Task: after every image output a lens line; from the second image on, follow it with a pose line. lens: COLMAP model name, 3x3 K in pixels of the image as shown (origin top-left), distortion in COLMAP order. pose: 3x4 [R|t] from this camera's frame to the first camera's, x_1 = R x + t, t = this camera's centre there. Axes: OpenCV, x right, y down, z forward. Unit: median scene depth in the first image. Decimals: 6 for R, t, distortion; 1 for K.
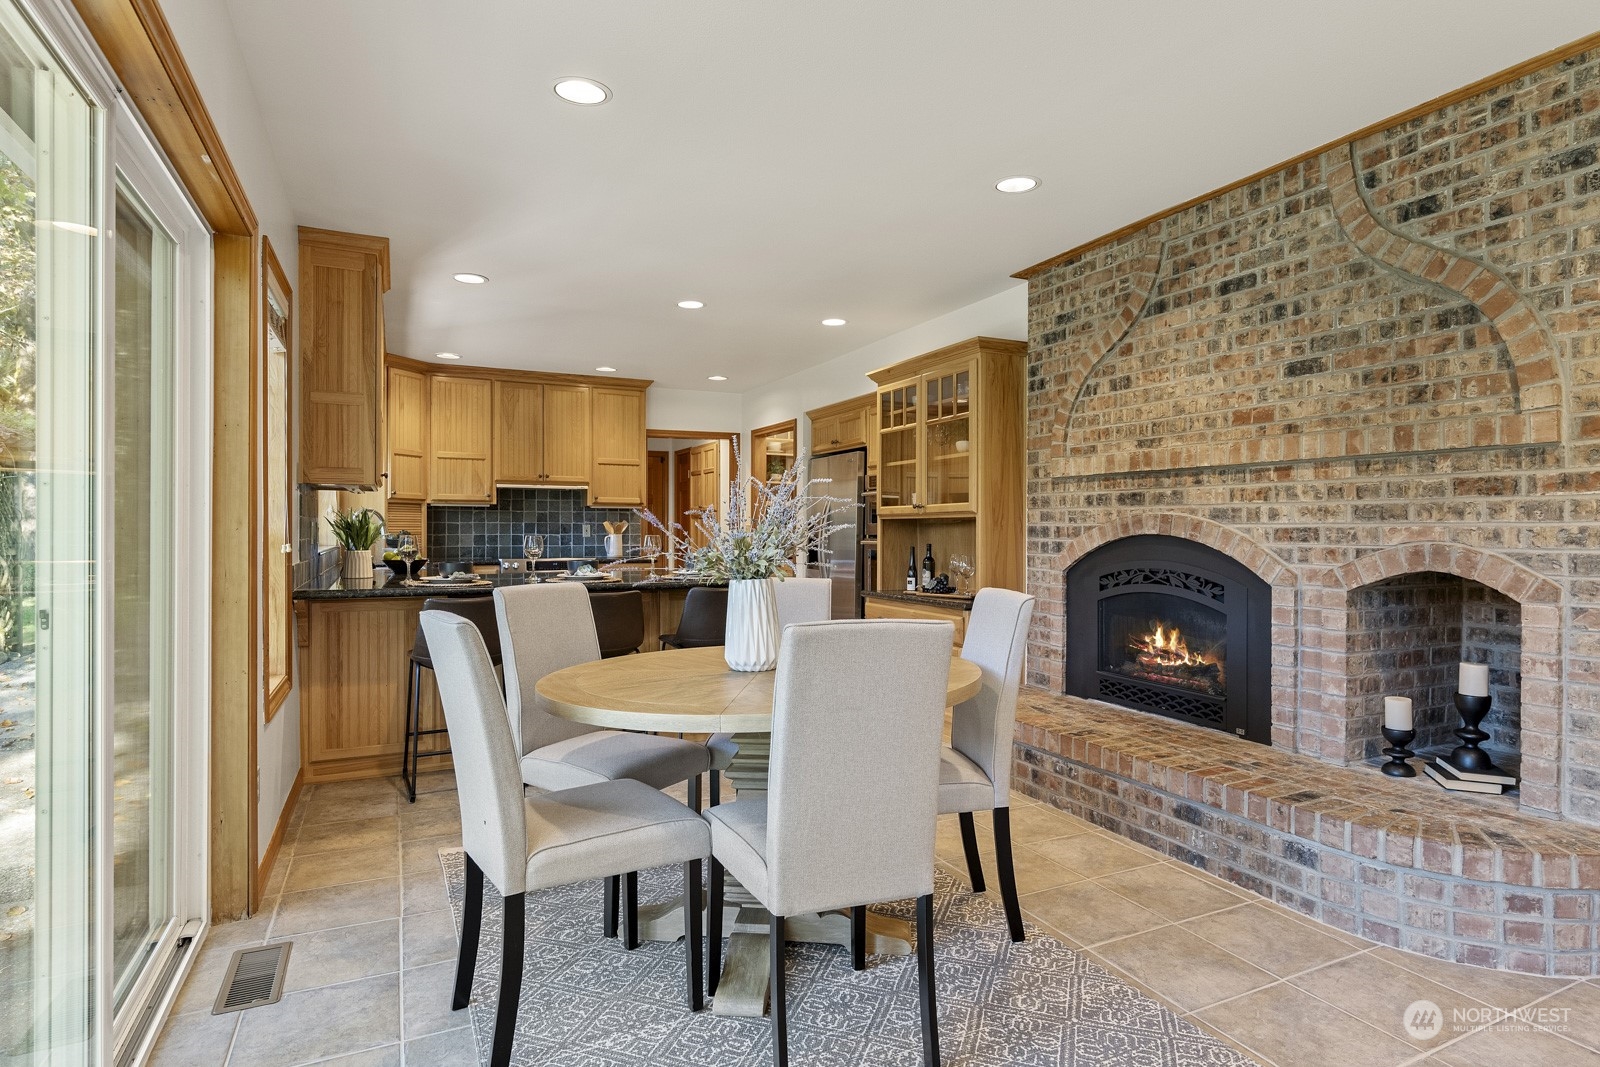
lens RADIAL K [[862.2, 0, 803.2], [0, 862.2, 530.7], [0, 0, 1]] dist [0.007159, 0.000827]
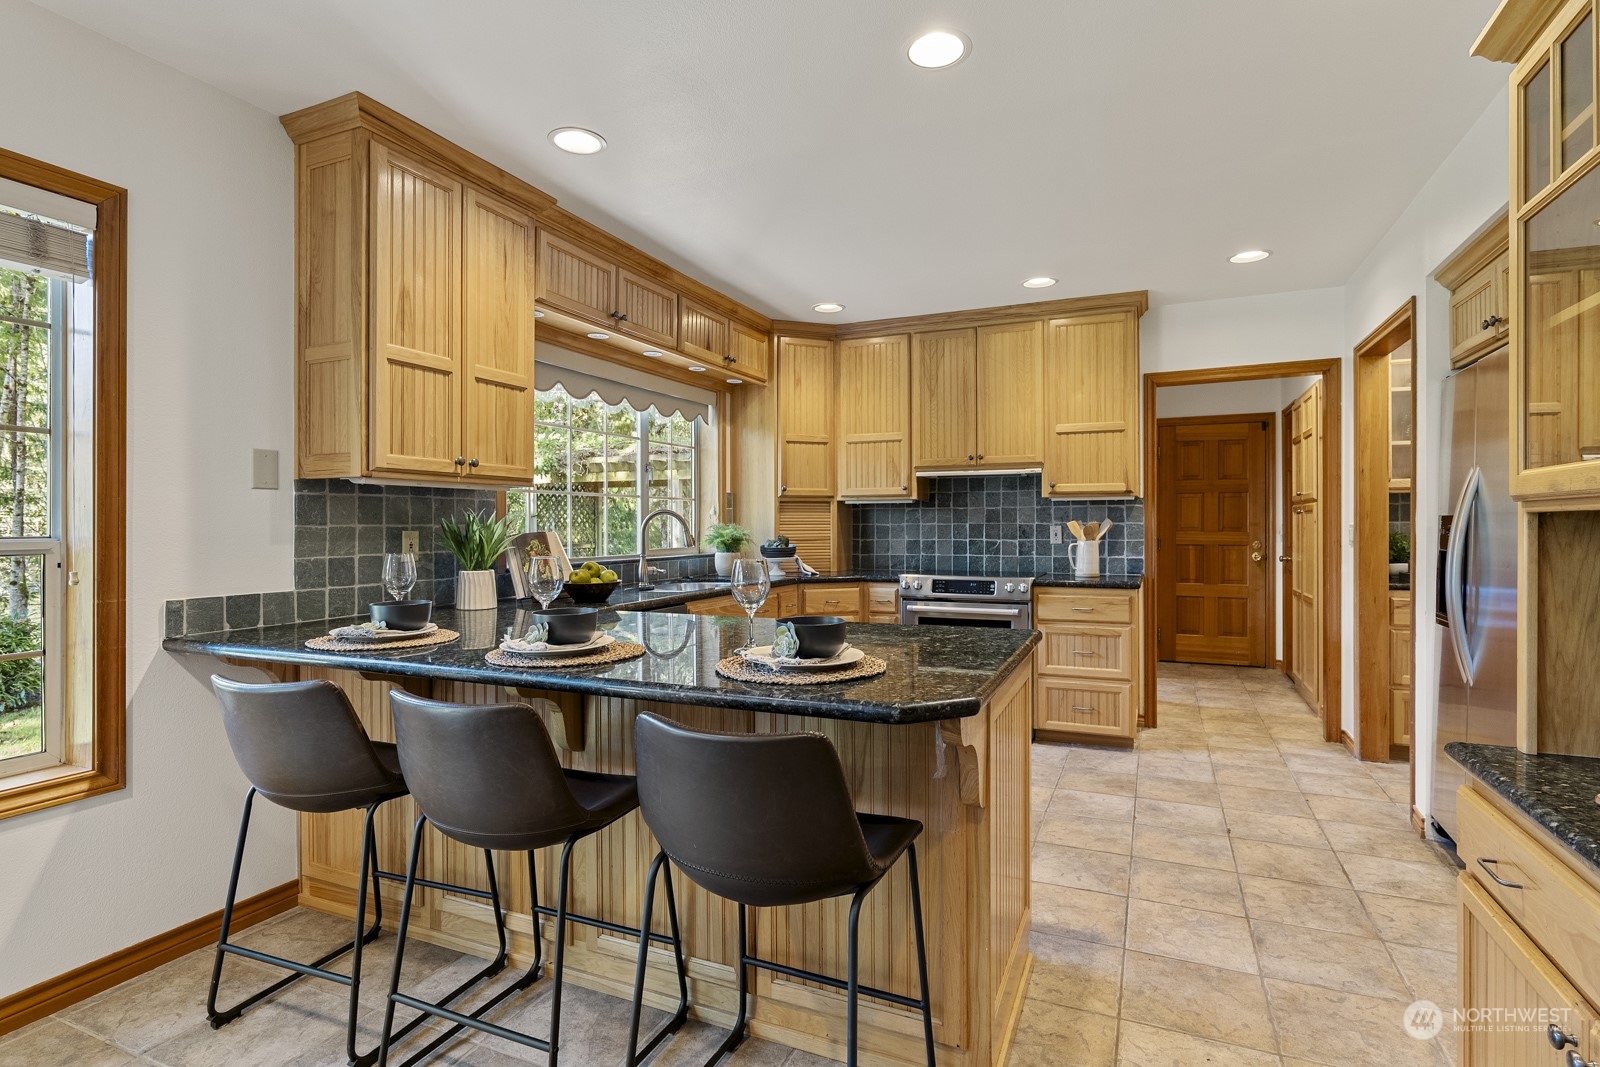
lens RADIAL K [[809.6, 0, 808.2], [0, 809.6, 525.0], [0, 0, 1]] dist [0.018549, -0.000335]
pose [[0.656720, -0.004772, -0.754119, 0.194921], [0.004285, 0.999987, -0.002596, -0.012707], [0.754122, -0.001526, 0.656733, 0.836217]]
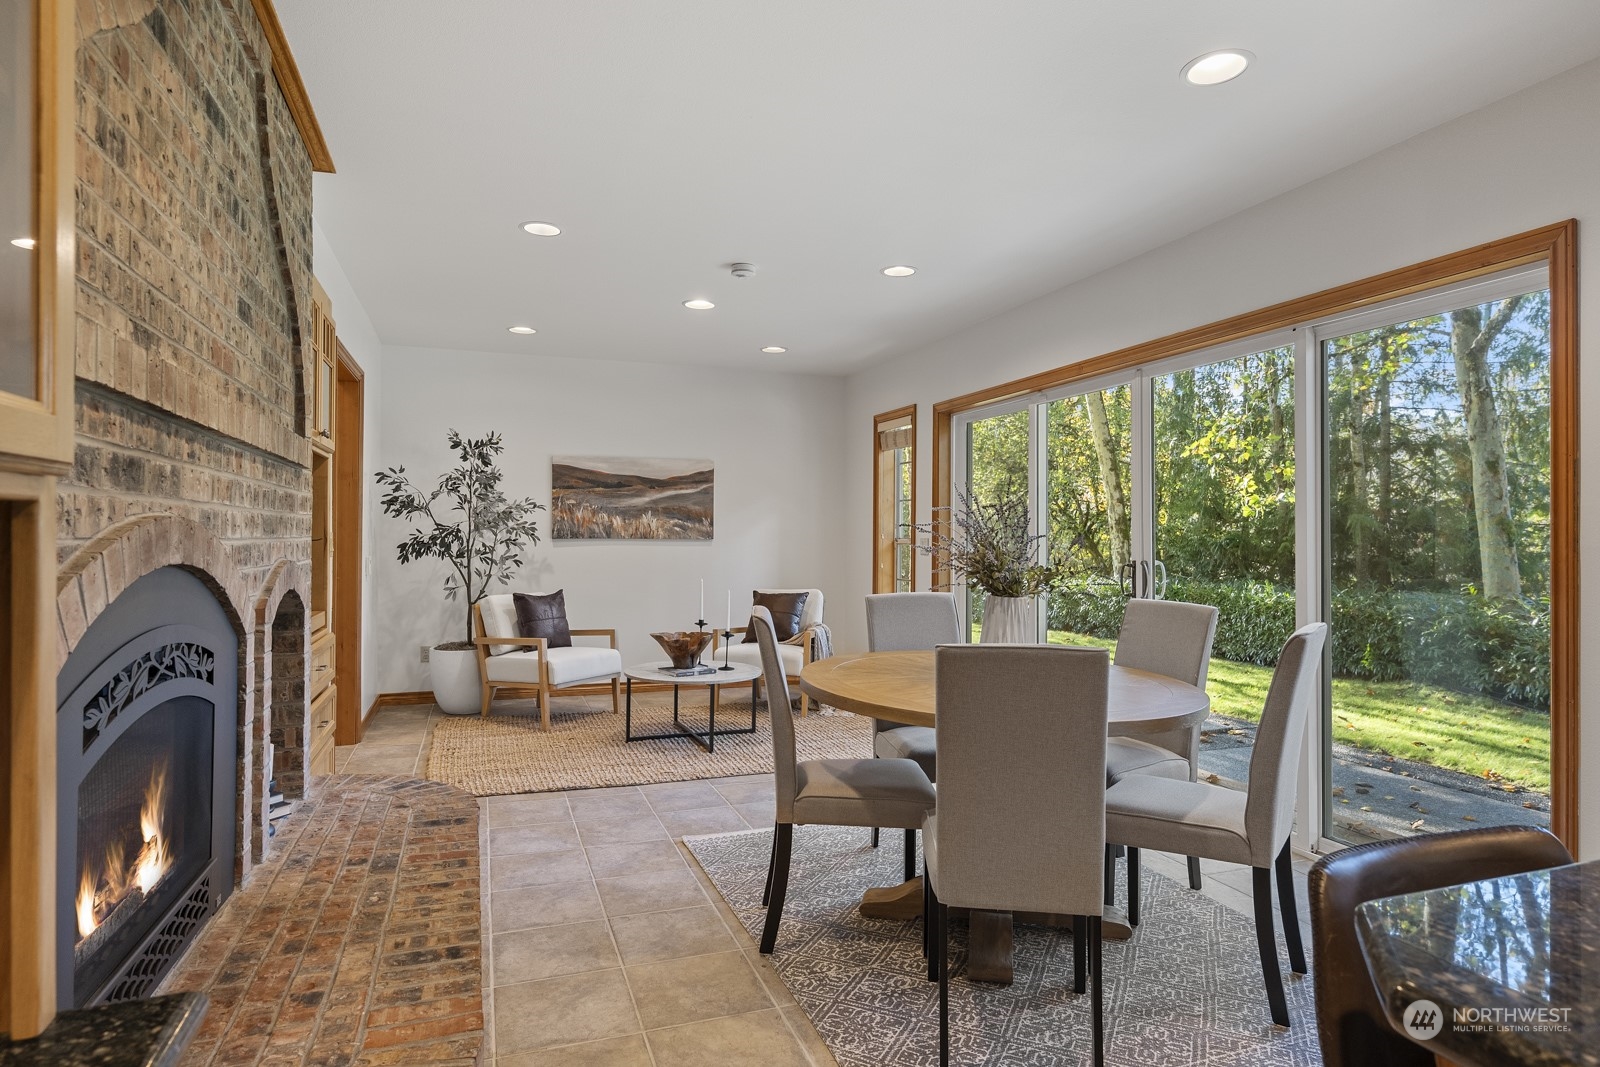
lens RADIAL K [[907.5, 0, 811.9], [0, 907.5, 530.0], [0, 0, 1]] dist [0.000175, -0.000636]
pose [[-0.995543, -0.002958, 0.094260, 0.047089], [-0.003207, 0.999992, -0.002489, -0.011414], [-0.094252, -0.002781, -0.995545, 1.292180]]
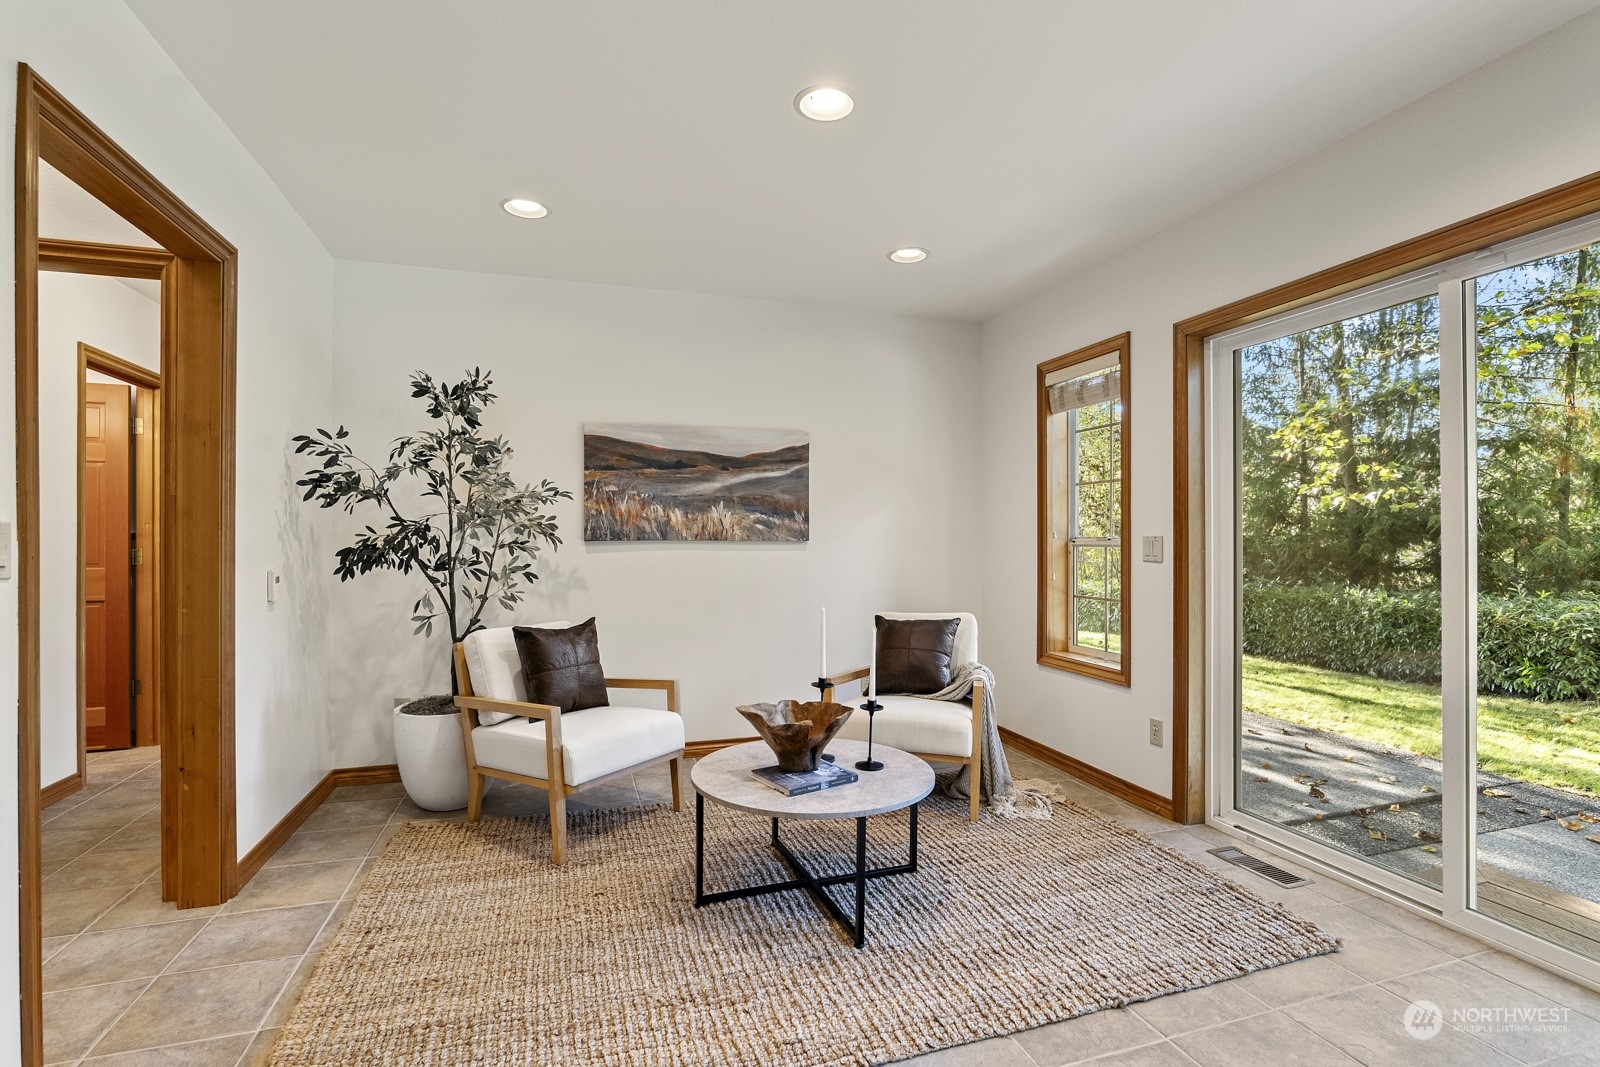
lens RADIAL K [[740.0, 0, 809.5], [0, 740.0, 536.9], [0, 0, 1]] dist [-0.017736, 0.001304]
pose [[-0.991902, 0.003705, 0.126953, 0.260114], [0.003246, 0.999987, -0.003820, 0.000492], [-0.126965, -0.003377, -0.991901, 0.618734]]
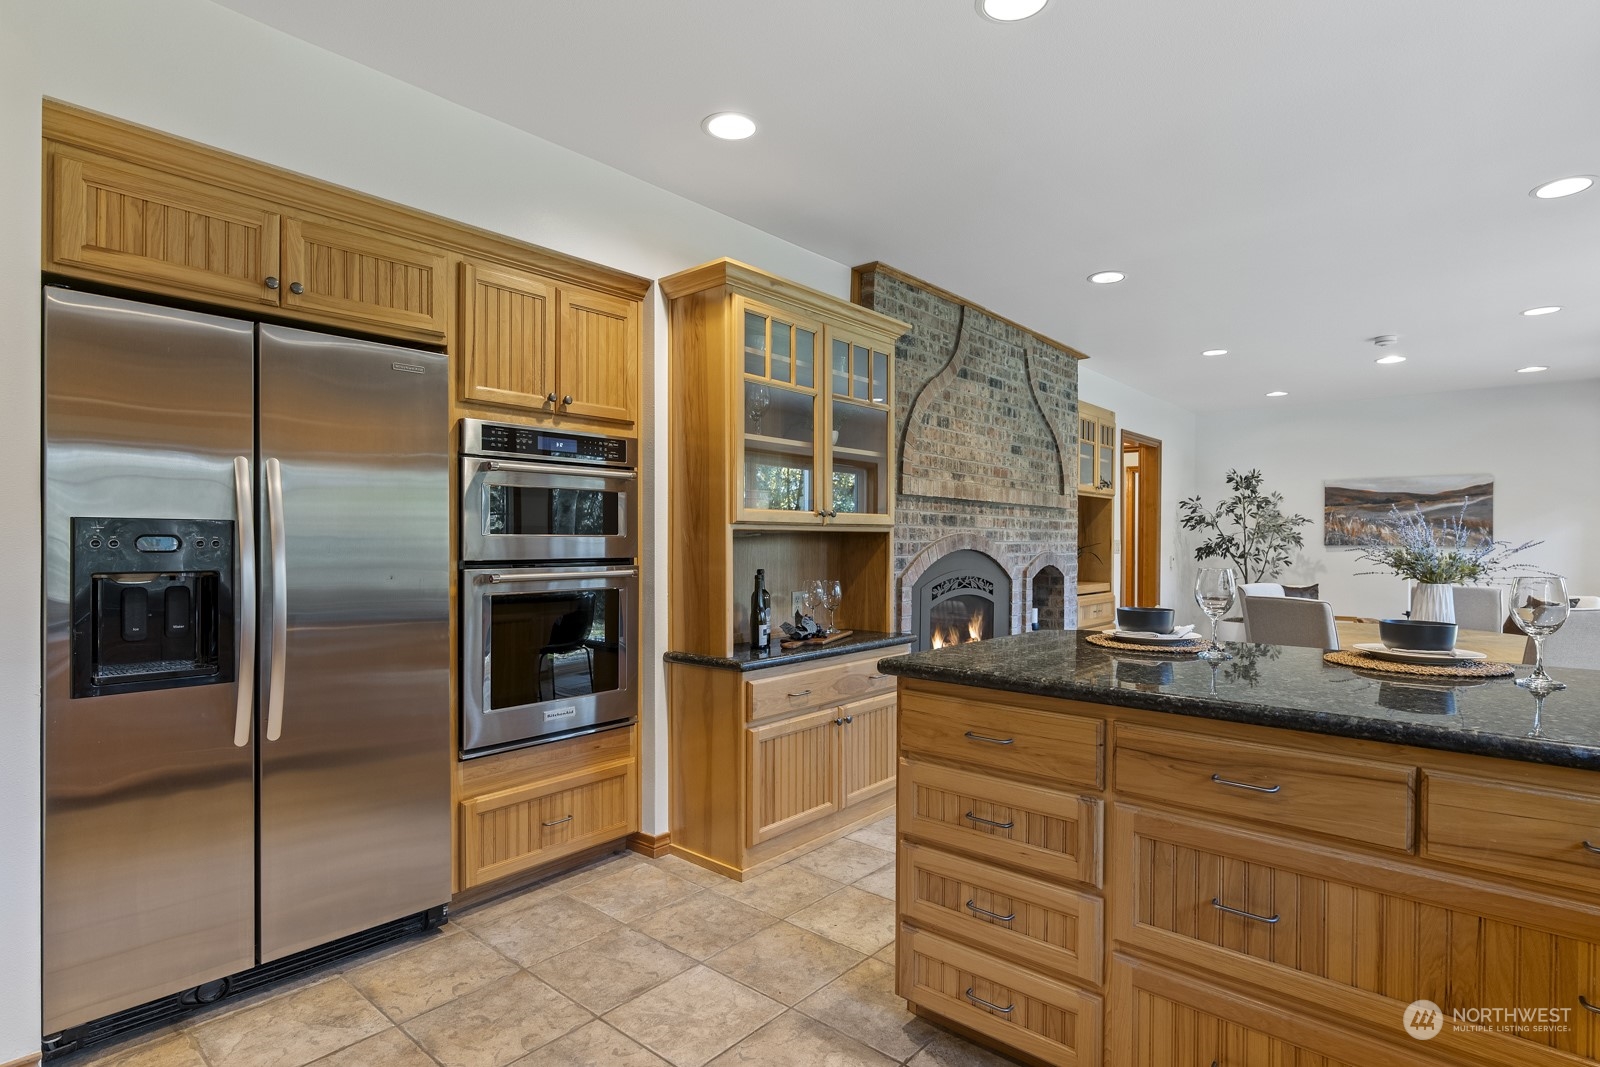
lens RADIAL K [[816.9, 0, 804.6], [0, 816.9, 537.2], [0, 0, 1]] dist [0.012602, 0.000637]
pose [[-0.408883, 0.000186, 0.912587, -0.554056], [-0.003087, 0.999994, -0.001587, -0.010323], [-0.912582, -0.003466, -0.408879, 1.570872]]
